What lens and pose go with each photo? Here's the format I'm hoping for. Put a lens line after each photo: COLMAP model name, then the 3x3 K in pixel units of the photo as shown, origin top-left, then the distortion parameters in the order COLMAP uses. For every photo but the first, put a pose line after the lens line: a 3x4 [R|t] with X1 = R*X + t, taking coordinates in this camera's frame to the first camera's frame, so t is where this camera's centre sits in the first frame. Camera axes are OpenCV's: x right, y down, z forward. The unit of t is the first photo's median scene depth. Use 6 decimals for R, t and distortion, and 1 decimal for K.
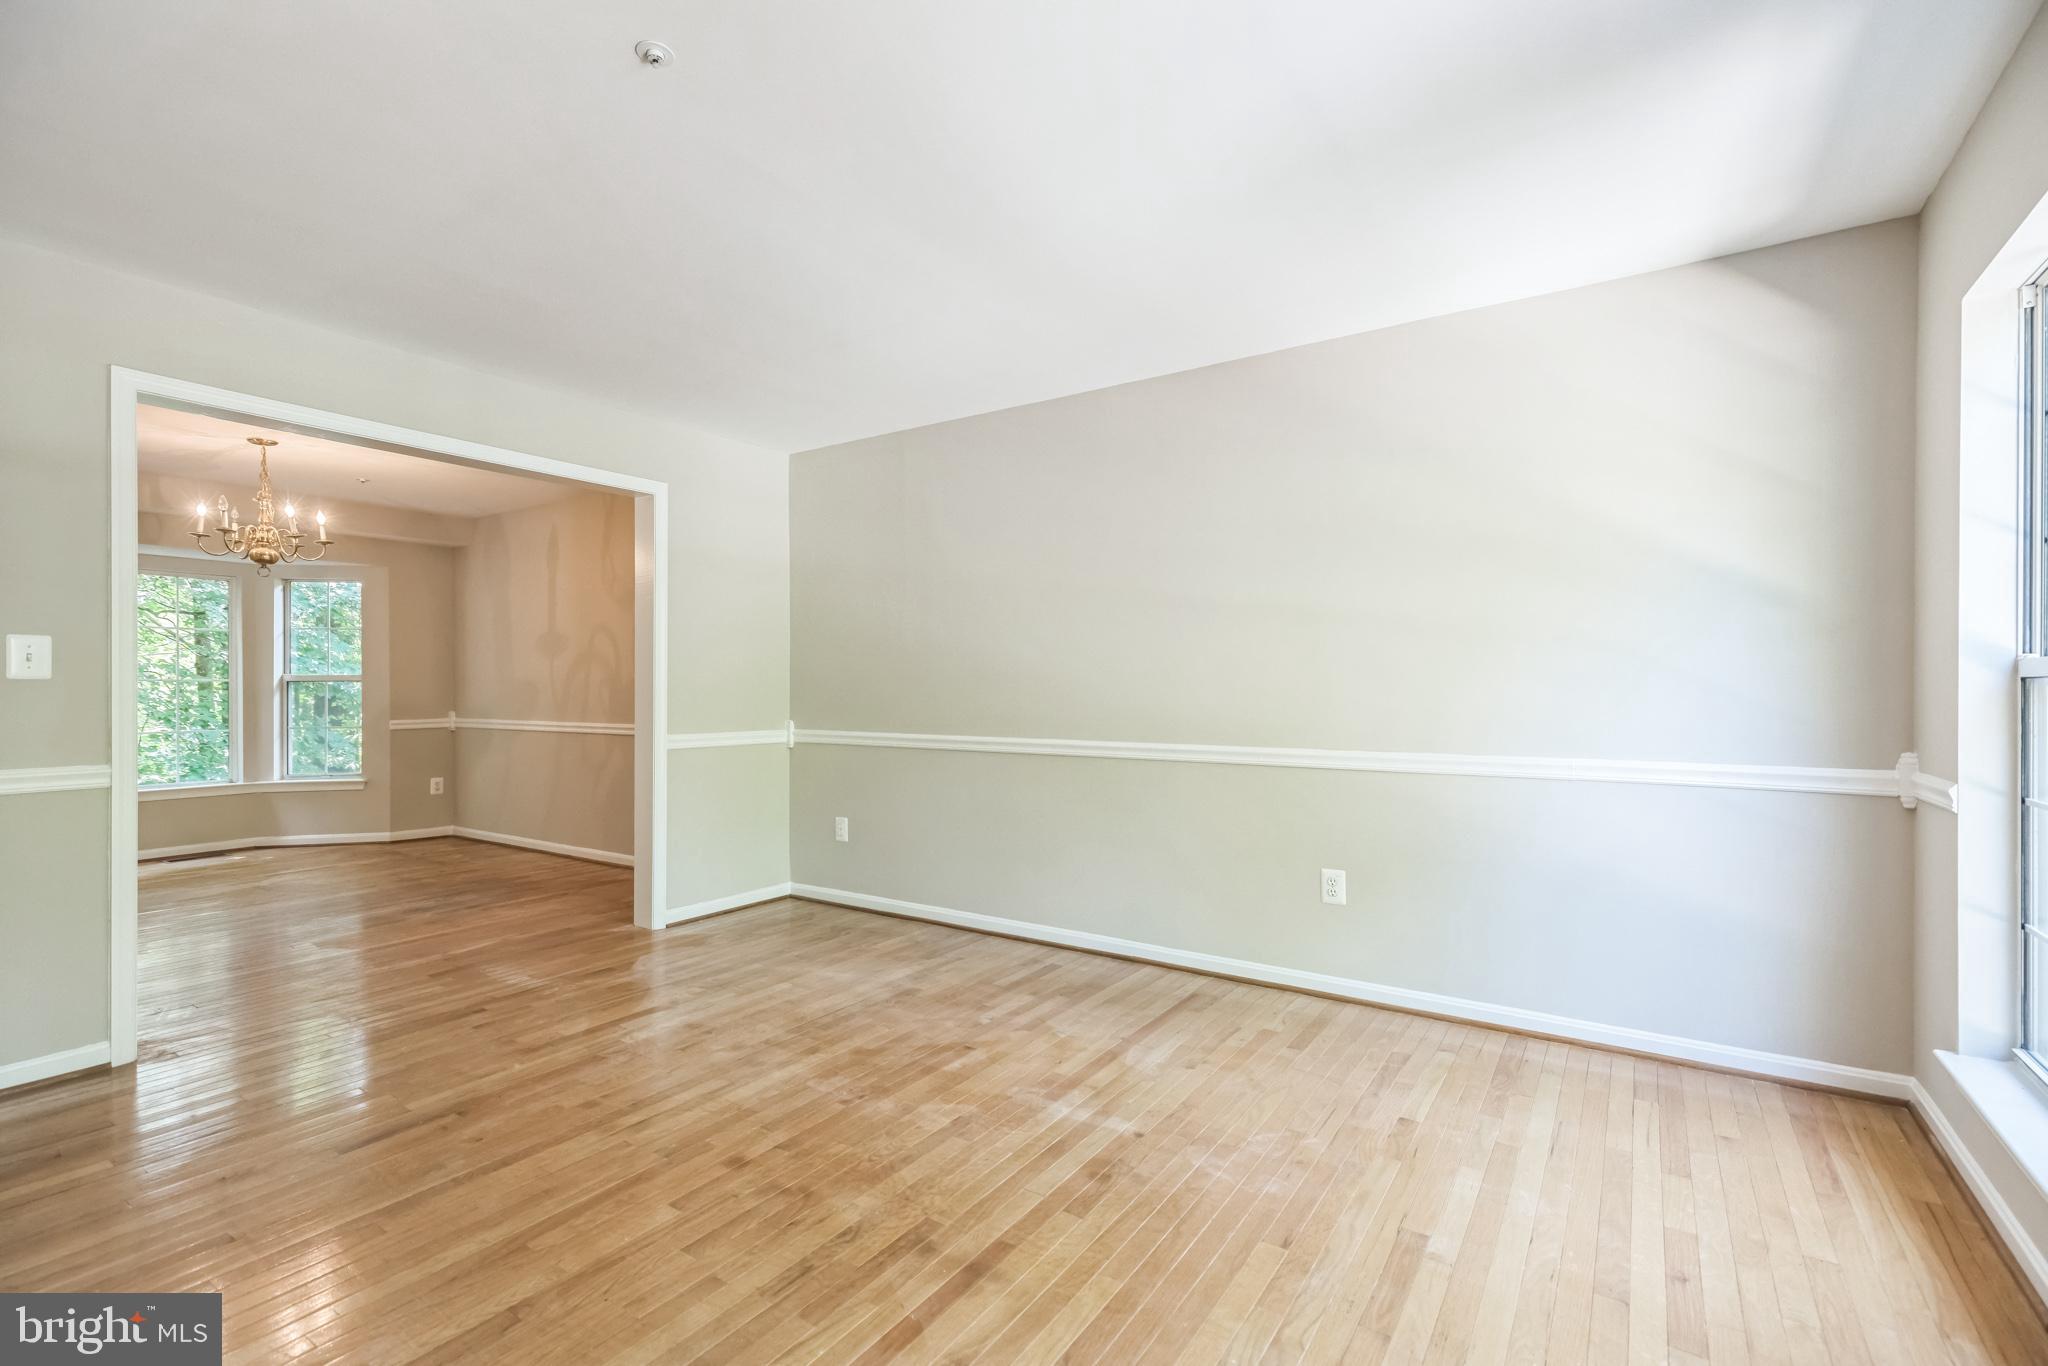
lens RADIAL K [[925.8, 0, 1013.6], [0, 925.8, 686.8], [0, 0, 1]] dist [0.024846, -0.007899]
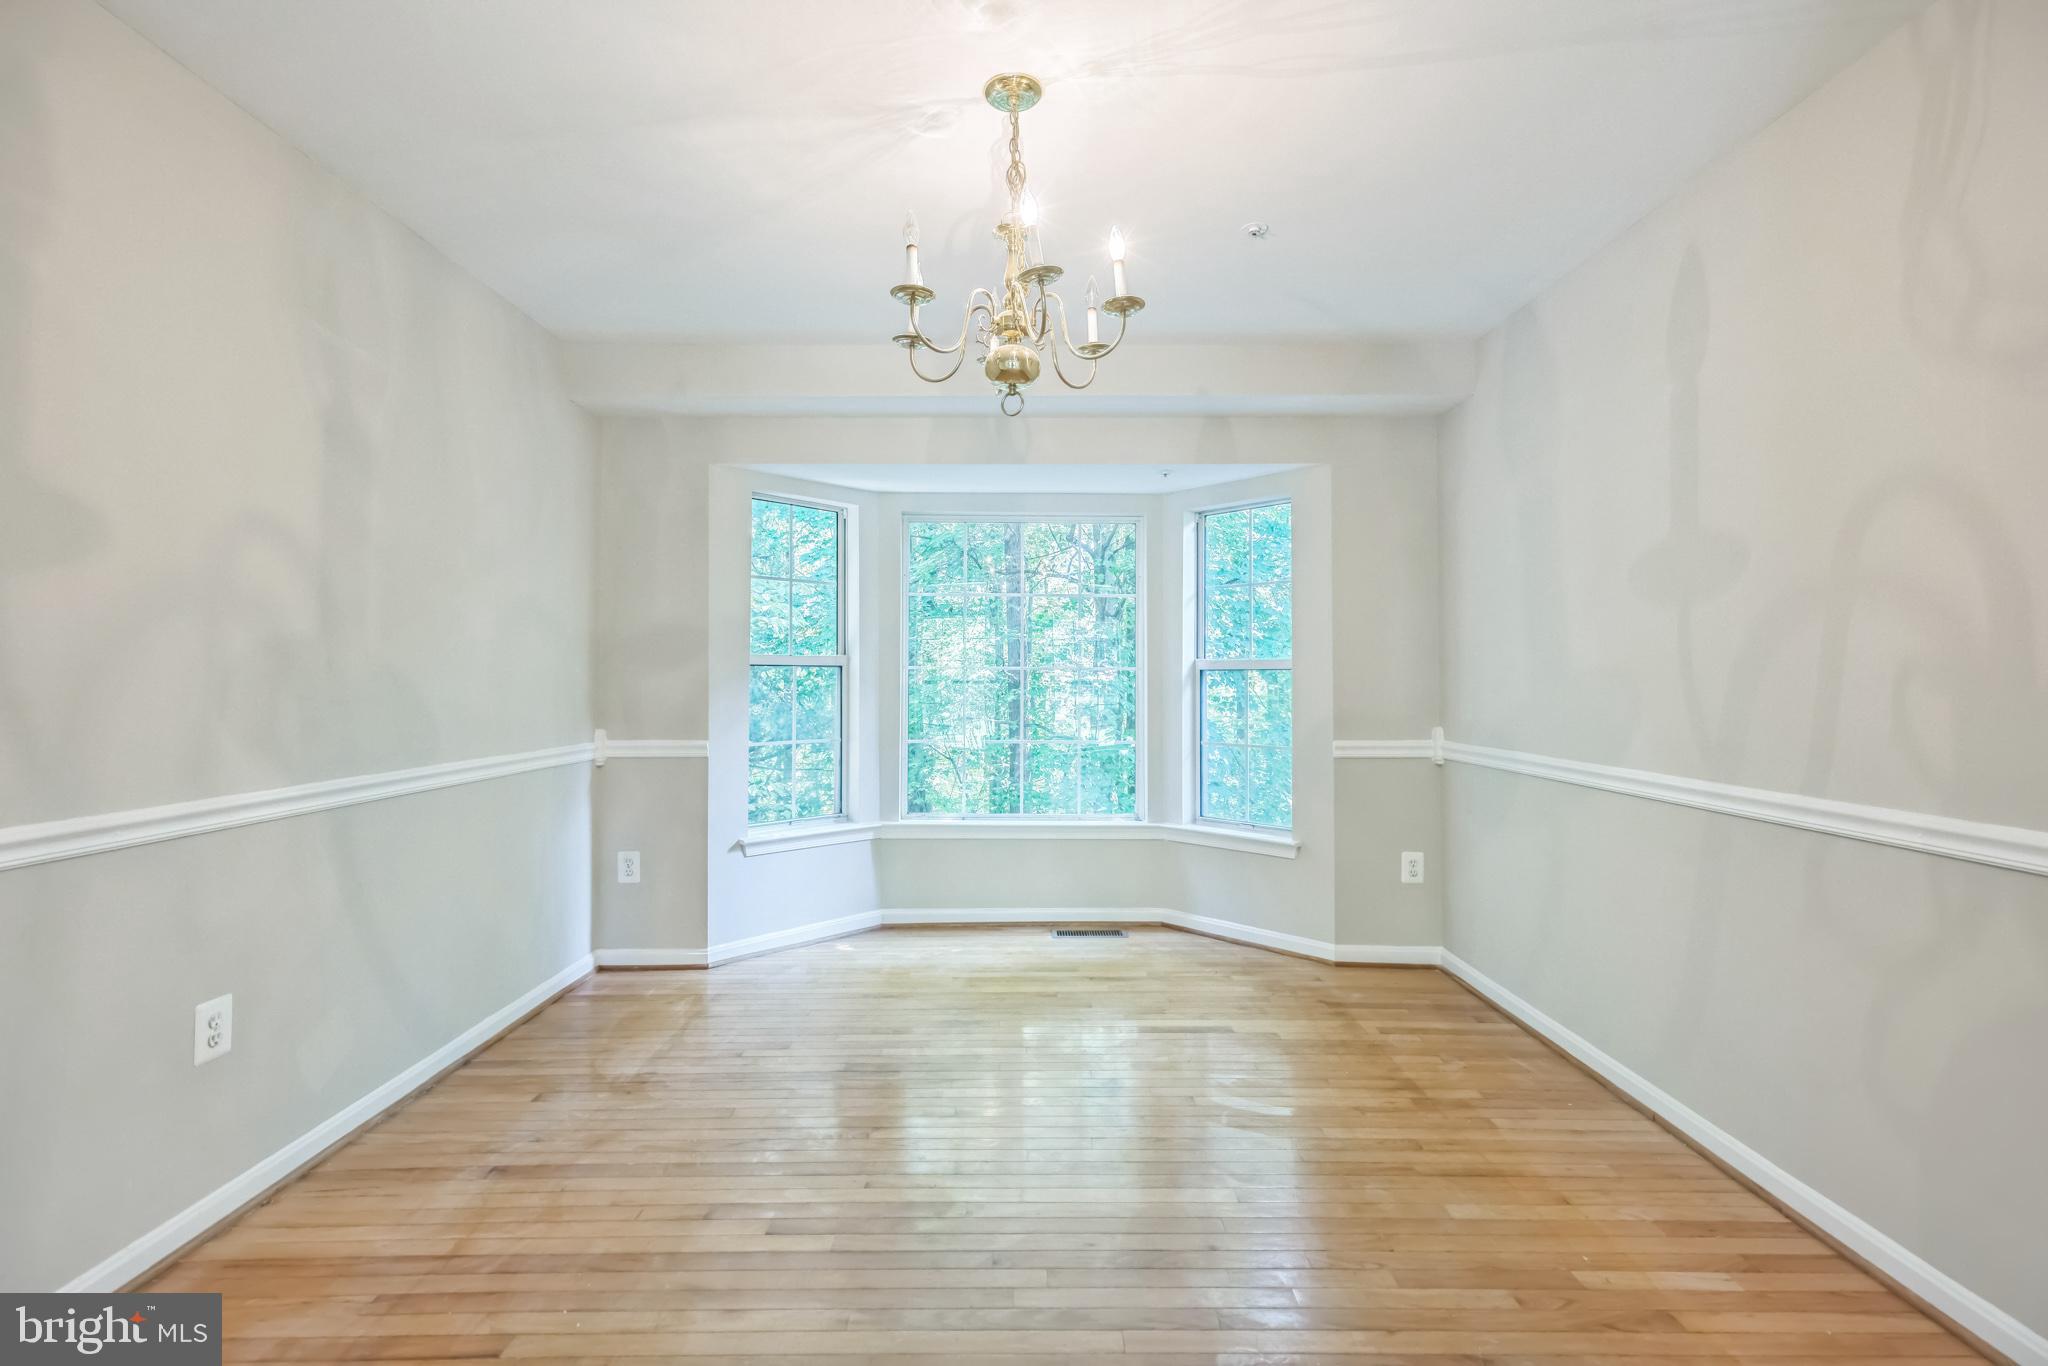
lens RADIAL K [[925.8, 0, 1029.0], [0, 925.8, 661.6], [0, 0, 1]] dist [0.024846, -0.007899]
pose [[0.573064, -0.012050, -0.819422, -0.319376], [-0.003870, 0.999841, -0.017410, -0.000658], [0.819501, 0.013149, 0.572926, 0.536410]]
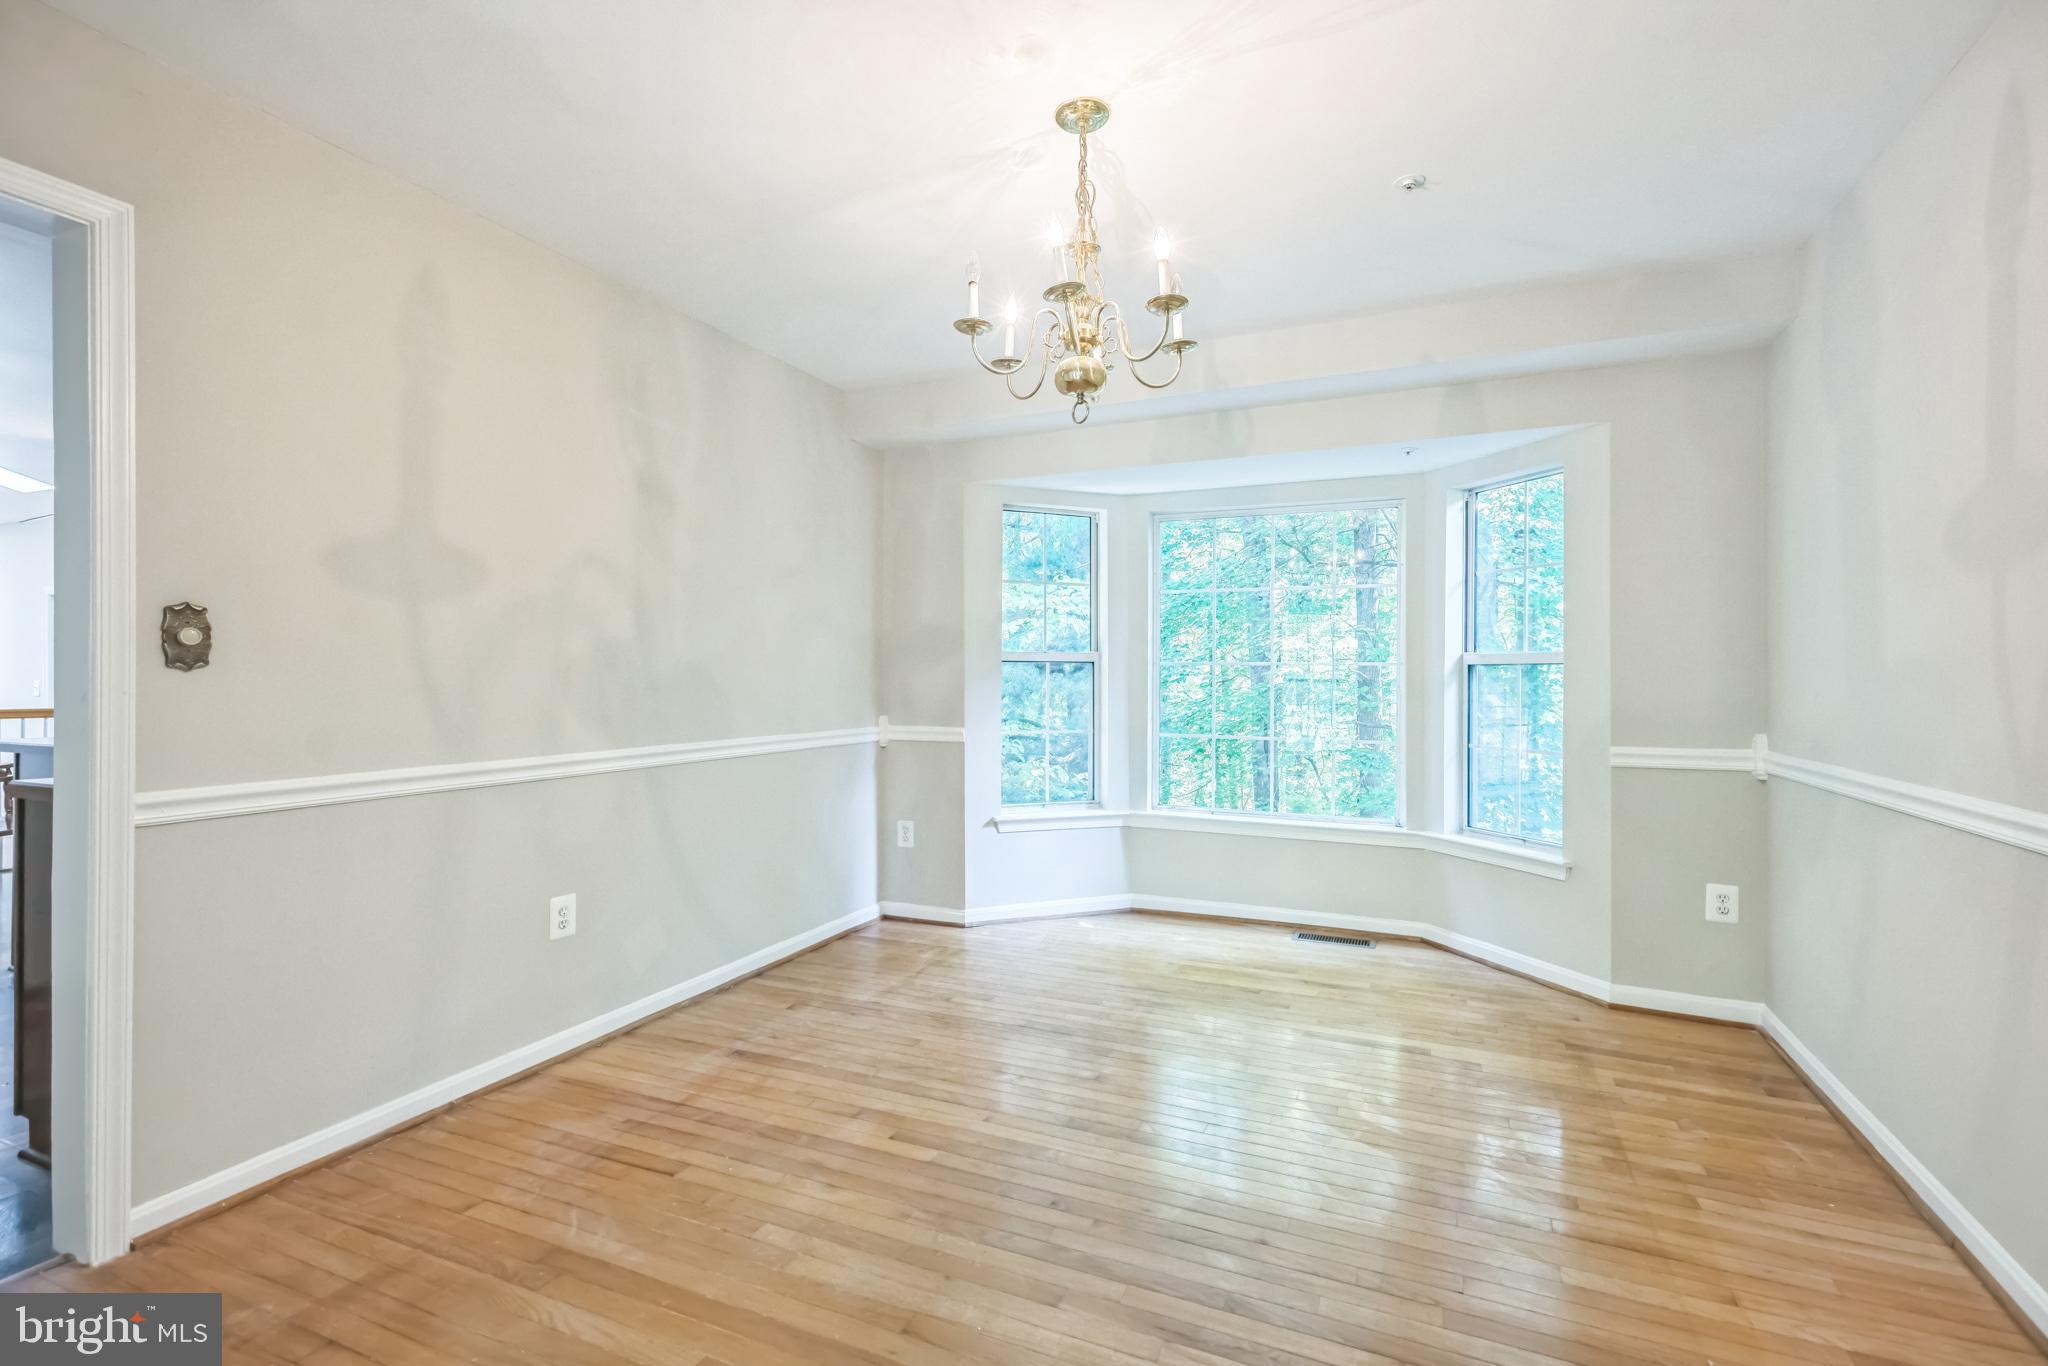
lens RADIAL K [[925.8, 0, 1036.6], [0, 925.8, 676.5], [0, 0, 1]] dist [0.024846, -0.007899]
pose [[0.196009, 0.003268, -0.980597, -0.260408], [-0.005520, 0.999982, 0.002229, 0.001012], [0.980587, 0.004976, 0.196023, 0.621506]]
